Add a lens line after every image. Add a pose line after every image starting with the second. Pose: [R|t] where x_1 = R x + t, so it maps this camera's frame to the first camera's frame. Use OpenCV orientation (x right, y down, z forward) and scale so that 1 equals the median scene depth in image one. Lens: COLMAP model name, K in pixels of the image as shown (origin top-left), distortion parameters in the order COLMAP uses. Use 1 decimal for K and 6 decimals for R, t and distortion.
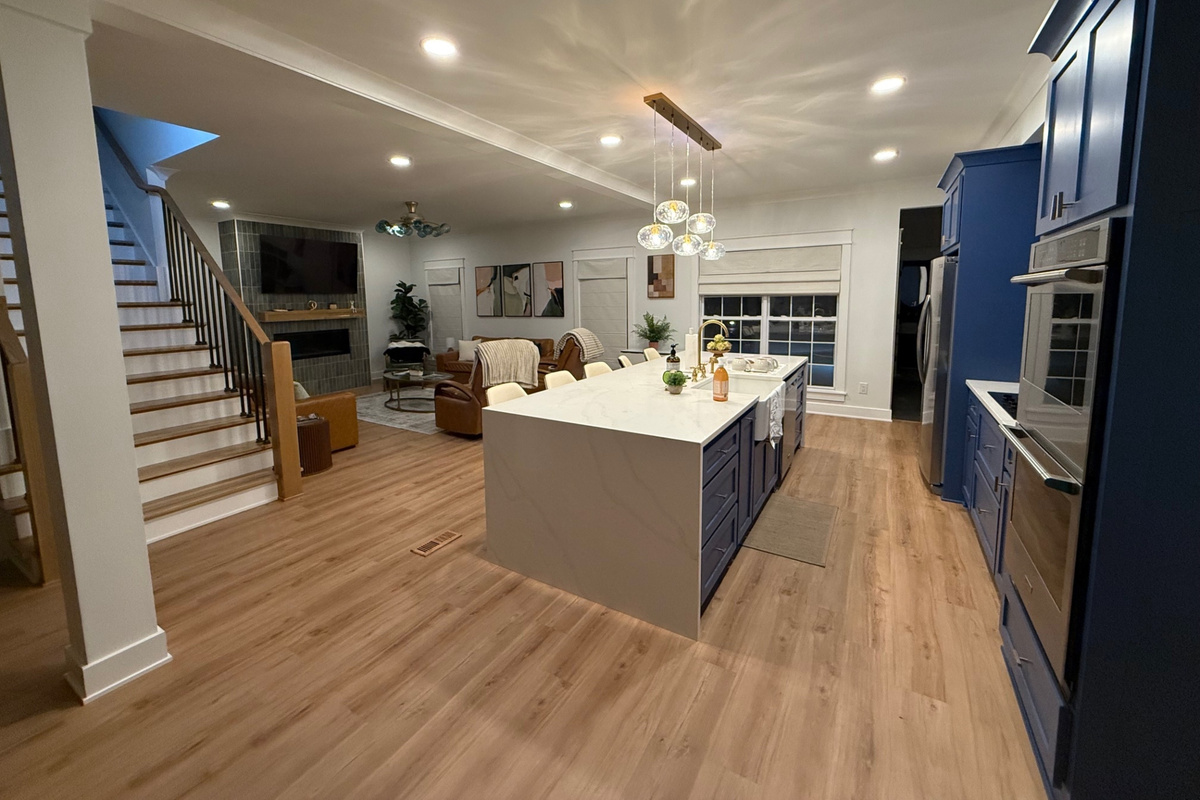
lens RADIAL K [[469.4, 0, 598.6], [0, 469.4, 345.8], [0, 0, 1]] dist [-0.002551, 0.000173]
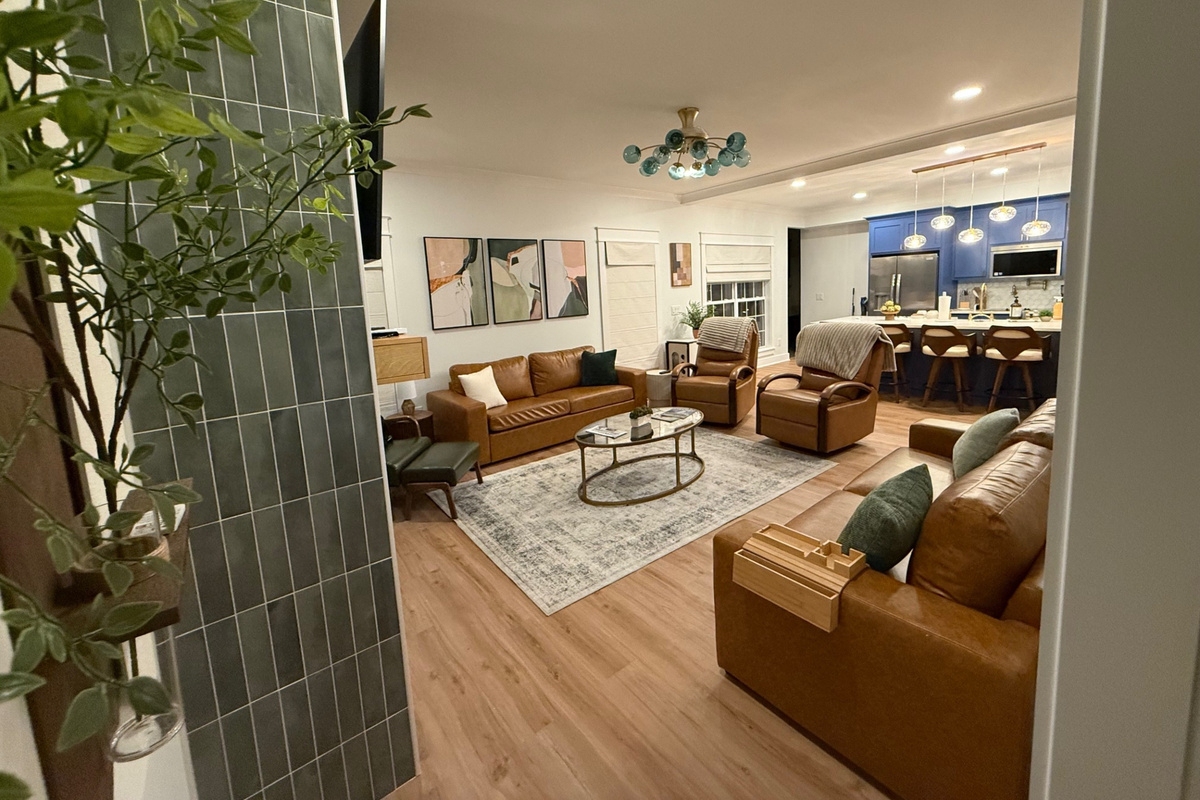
lens RADIAL K [[479.0, 0, 595.7], [0, 479.0, 349.9], [0, 0, 1]] dist [0.002631, -0.000619]
pose [[0.348658, -0.119797, 0.929563, -1.000351], [0.144736, 0.986782, 0.072884, -0.076989], [-0.926007, 0.109129, 0.361388, 0.910818]]
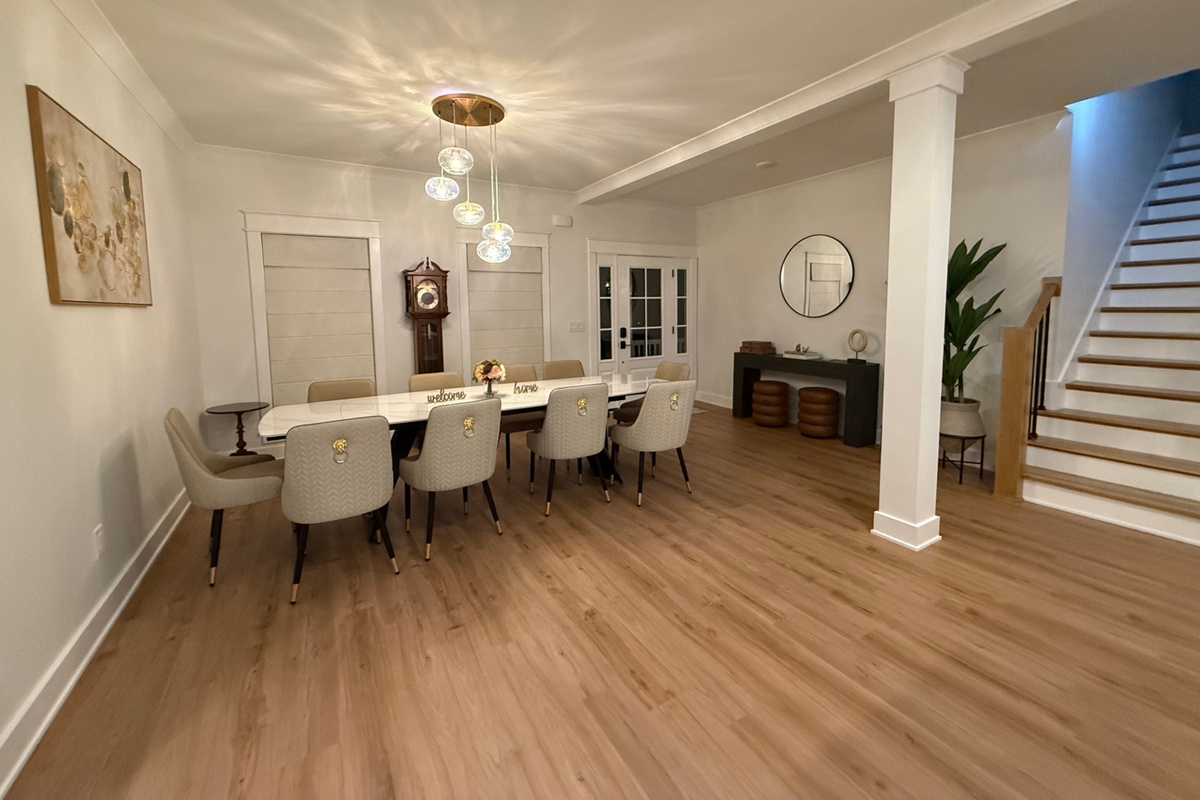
lens RADIAL K [[479.0, 0, 595.9], [0, 479.0, 347.5], [0, 0, 1]] dist [0.002631, -0.000619]
pose [[-0.477800, 0.092880, -0.873545, 0.201794], [-0.069842, 0.987231, 0.143169, -0.005908], [0.875688, 0.129417, -0.465211, 0.244430]]
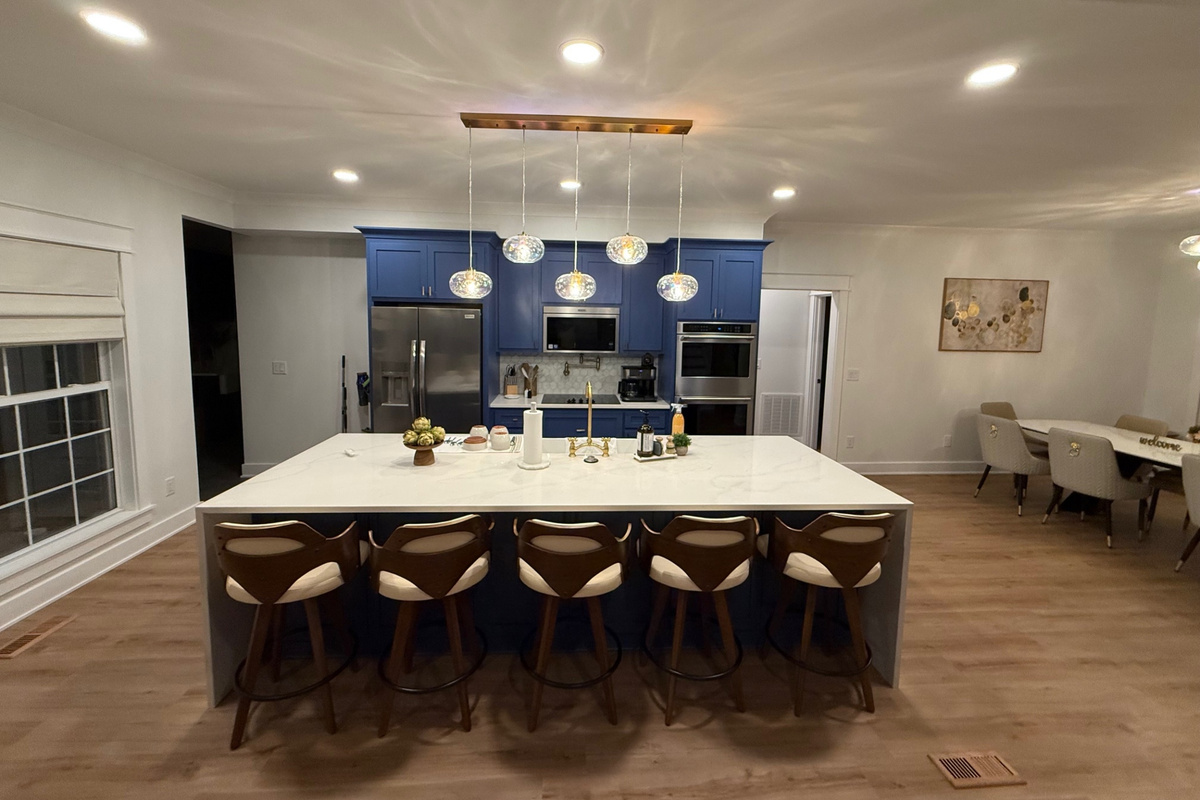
lens RADIAL K [[479.5, 0, 597.5], [0, 479.5, 361.9], [0, 0, 1]] dist [0.002452, -0.000597]
pose [[-0.569673, -0.074494, 0.818488, -0.253101], [0.074695, 0.987070, 0.141825, -0.114388], [-0.818470, 0.141930, -0.556743, 0.792633]]
